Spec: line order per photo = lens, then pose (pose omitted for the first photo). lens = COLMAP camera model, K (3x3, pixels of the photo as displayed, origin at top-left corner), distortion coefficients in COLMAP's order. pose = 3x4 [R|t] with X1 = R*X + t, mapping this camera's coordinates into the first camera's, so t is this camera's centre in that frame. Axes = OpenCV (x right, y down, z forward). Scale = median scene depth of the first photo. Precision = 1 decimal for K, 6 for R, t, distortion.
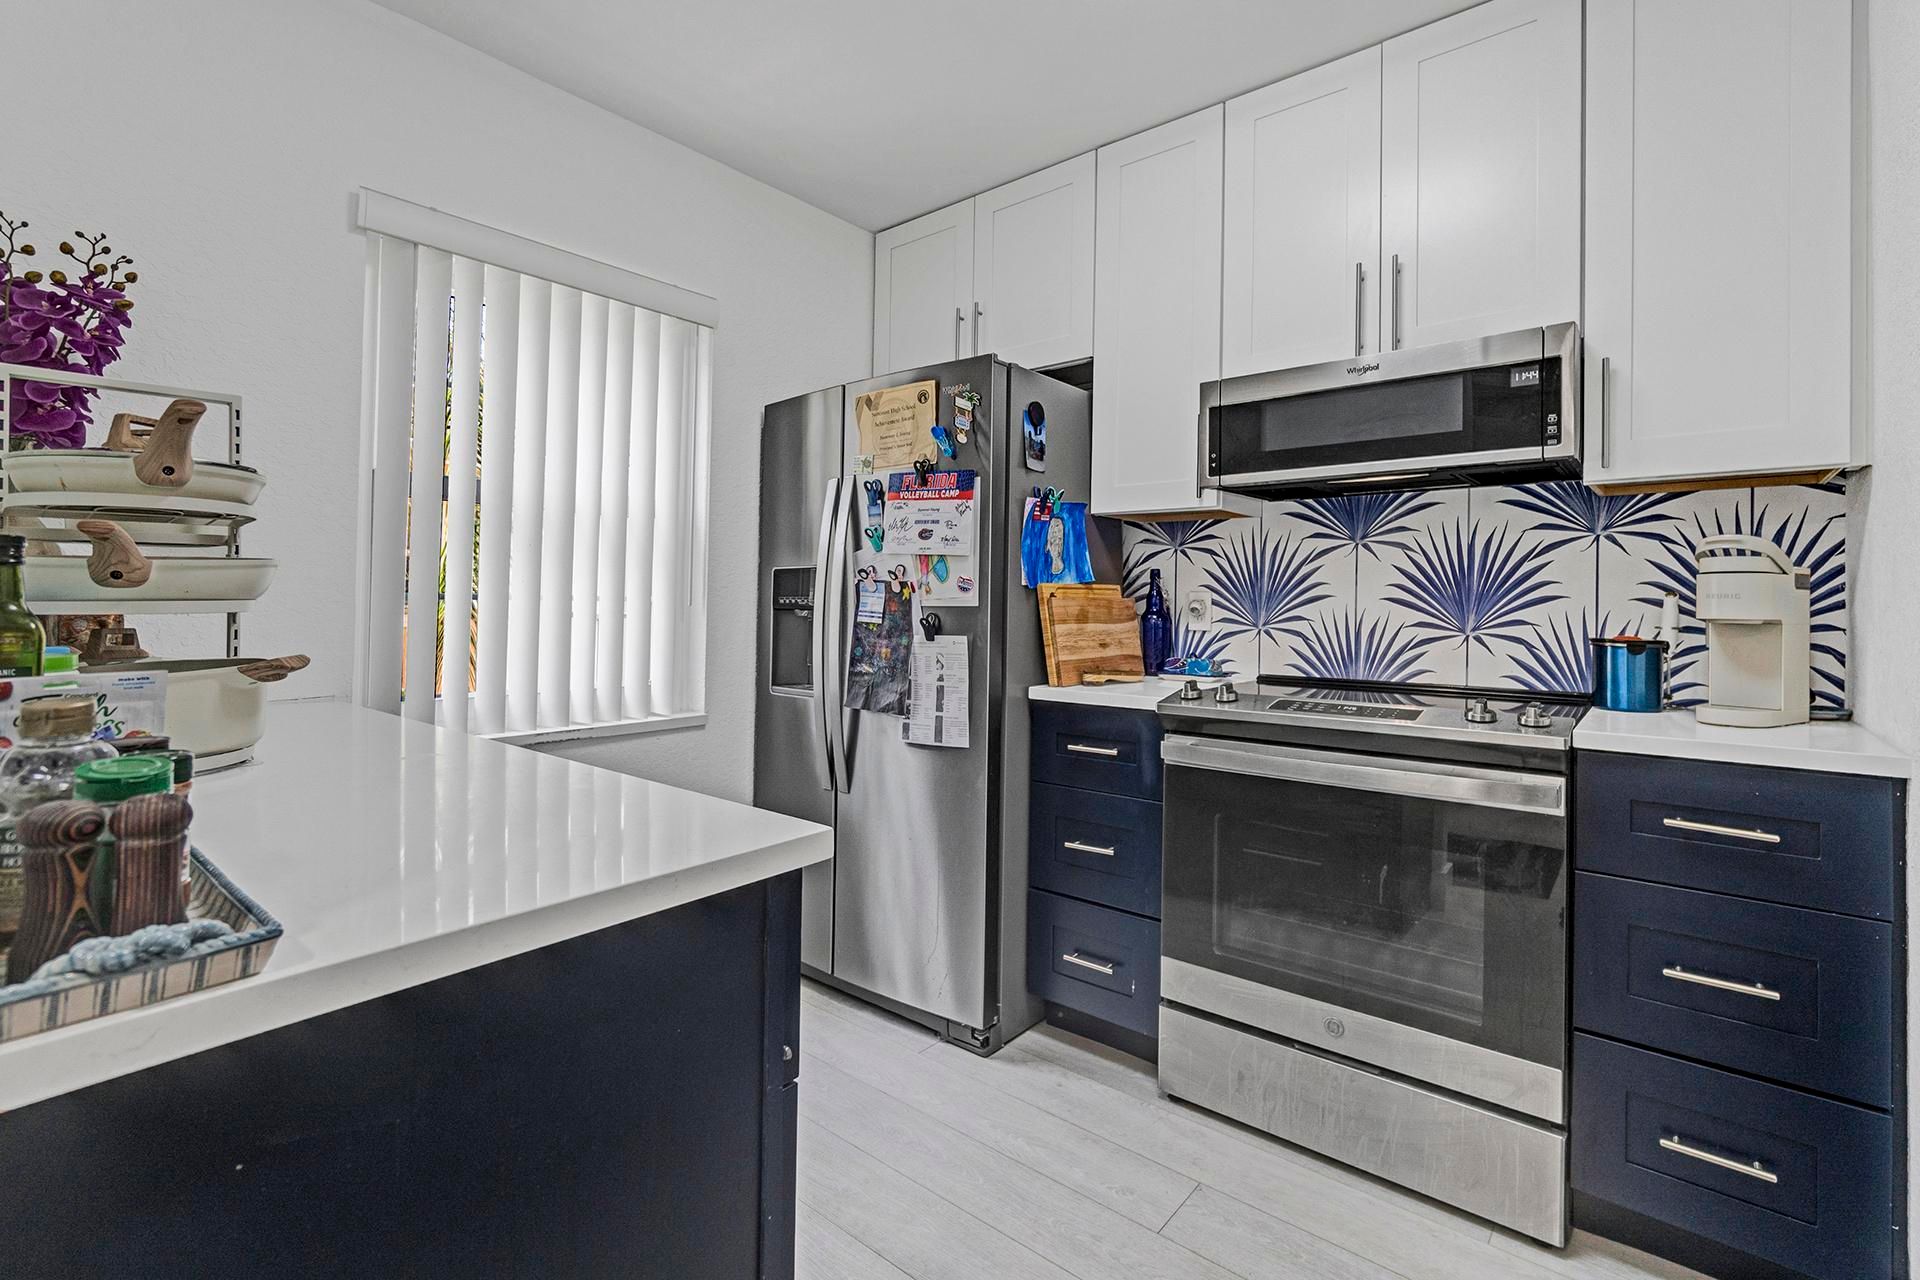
lens RADIAL K [[874.1, 0, 961.7], [0, 874.1, 598.0], [0, 0, 1]] dist [-0.002173, -0.000200]
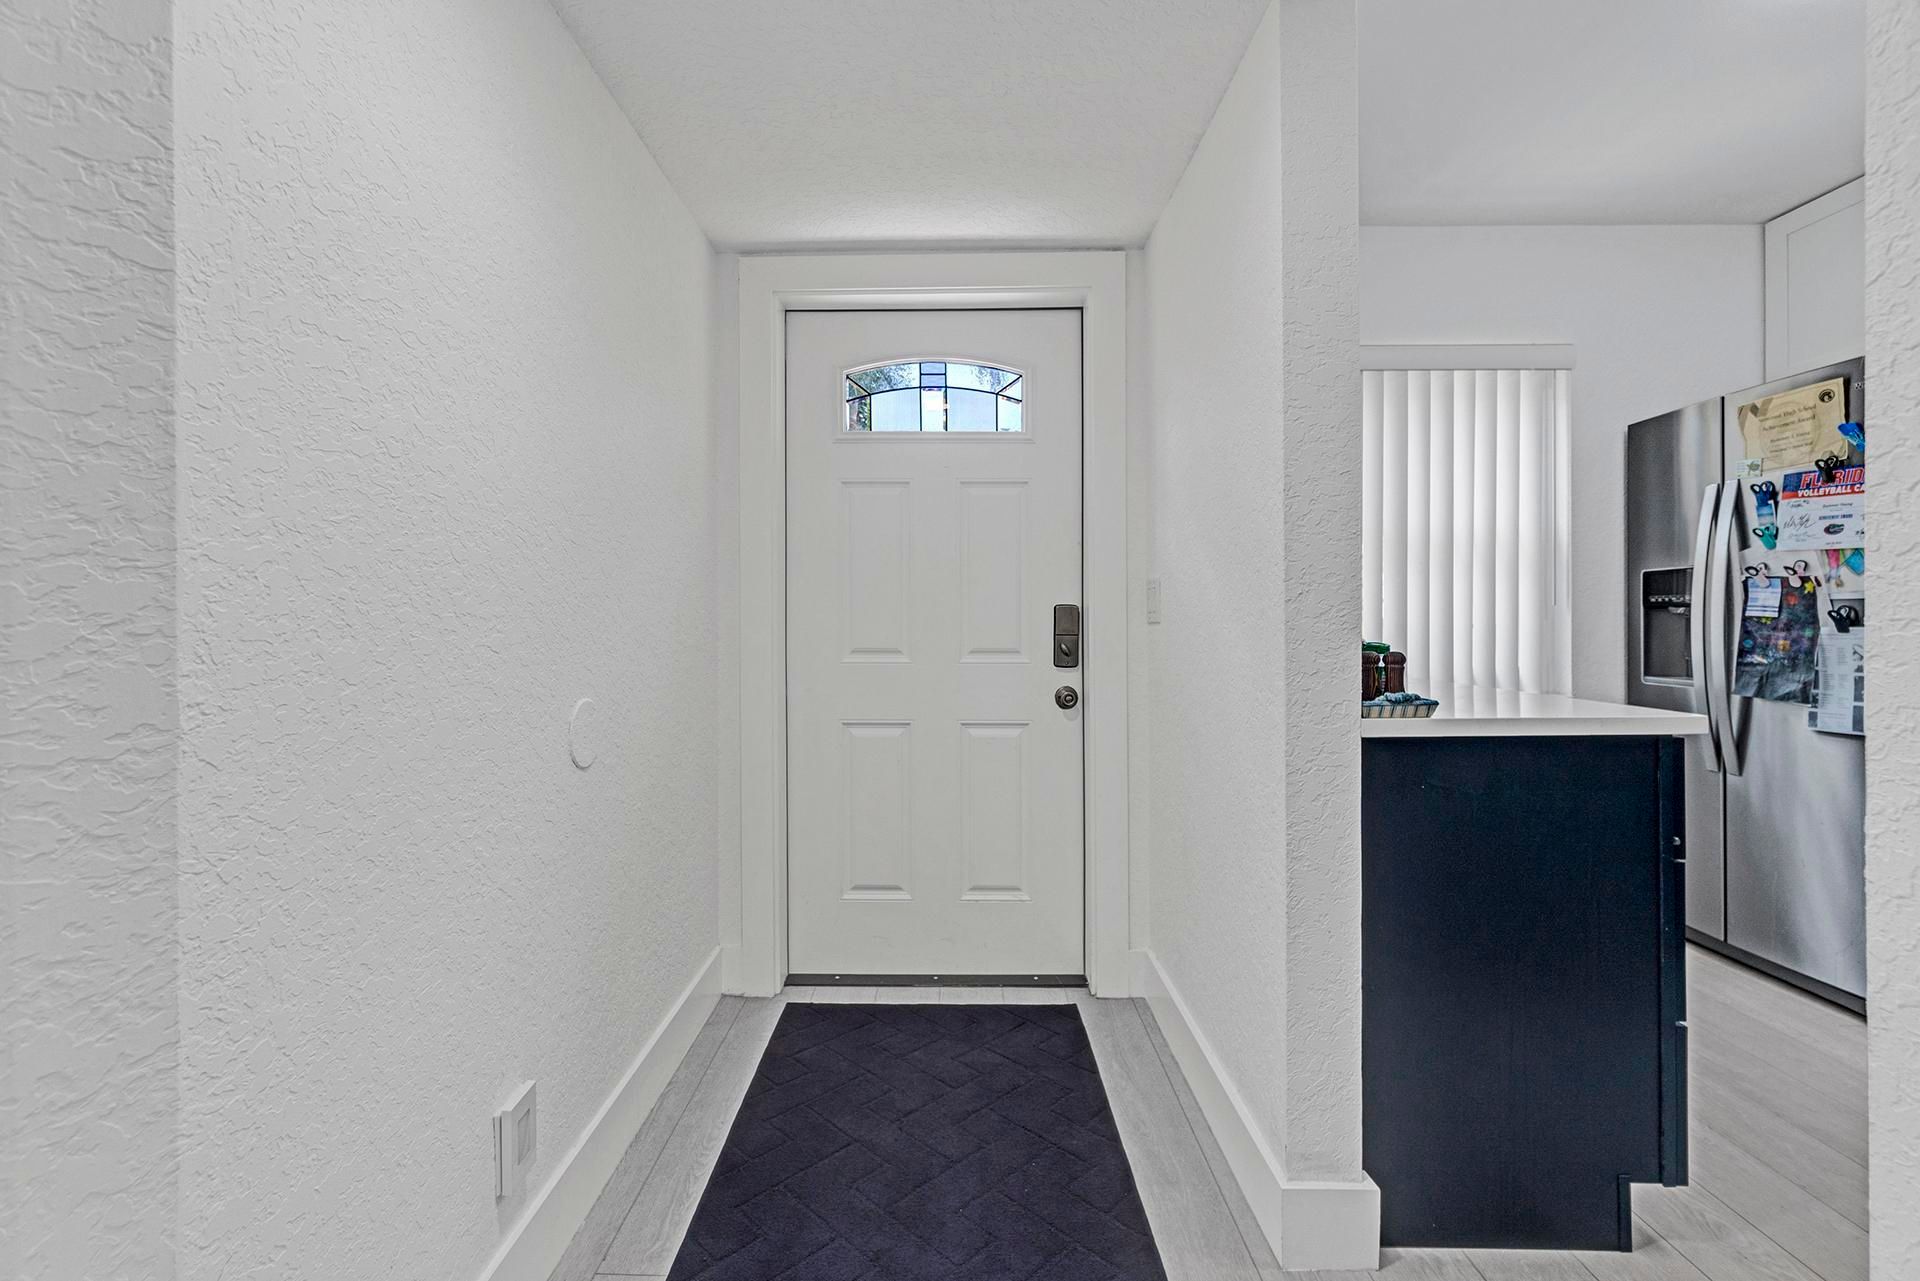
lens RADIAL K [[823.4, 0, 949.9], [0, 823.4, 600.3], [0, 0, 1]] dist [0.002109, 0.000443]
pose [[0.620089, -0.024193, -0.784158, 0.069957], [0.010947, 0.999694, -0.022186, 0.019988], [0.784455, 0.005173, 0.620165, -0.396992]]
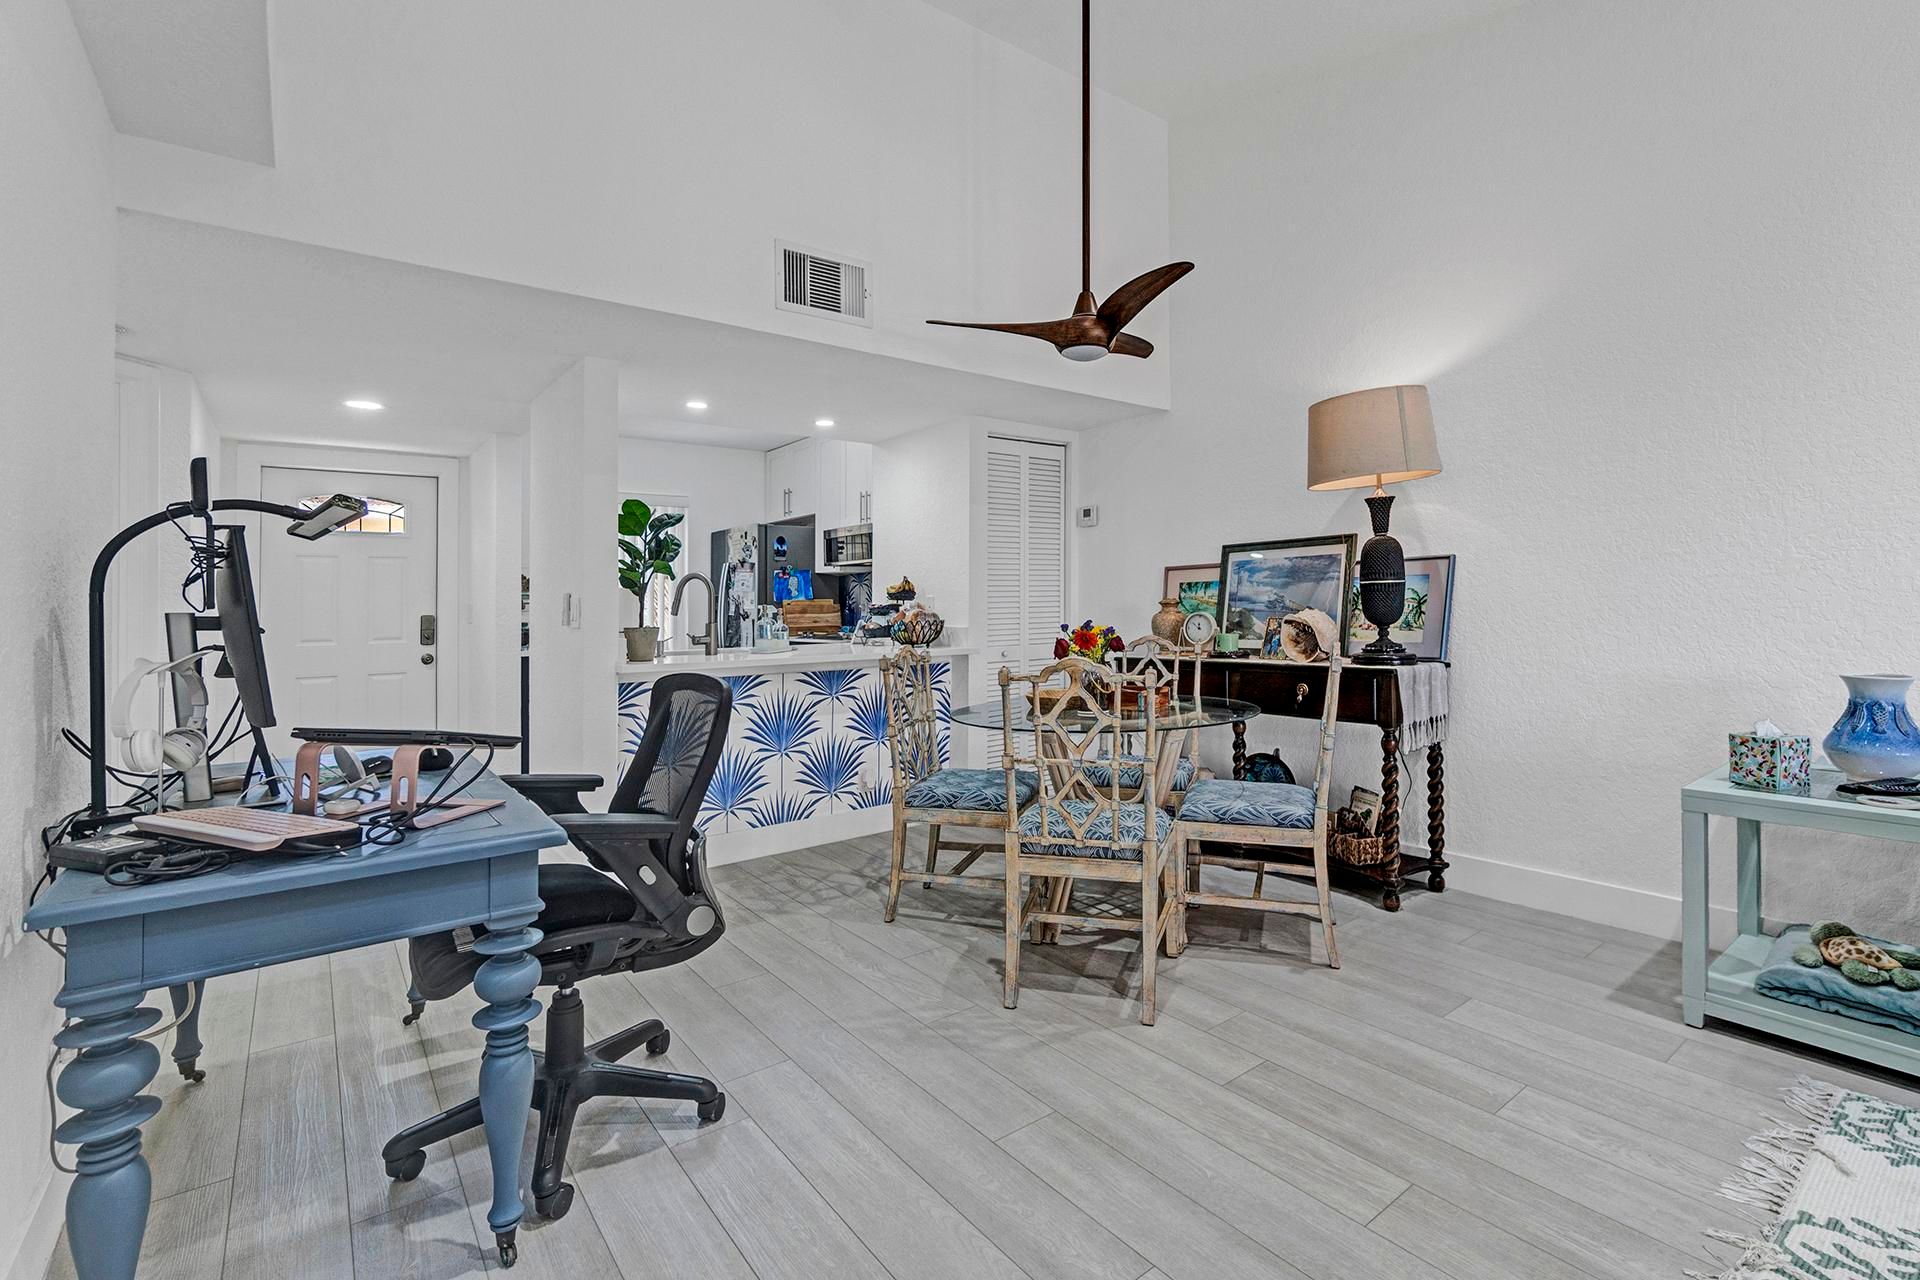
lens RADIAL K [[880.1, 0, 983.7], [0, 880.1, 577.6], [0, 0, 1]] dist [-0.000462, 0.000197]
pose [[0.975112, -0.026193, -0.220161, 1.338637], [0.022419, 0.999556, -0.019622, -0.018729], [0.220578, 0.014198, 0.975266, -1.627277]]
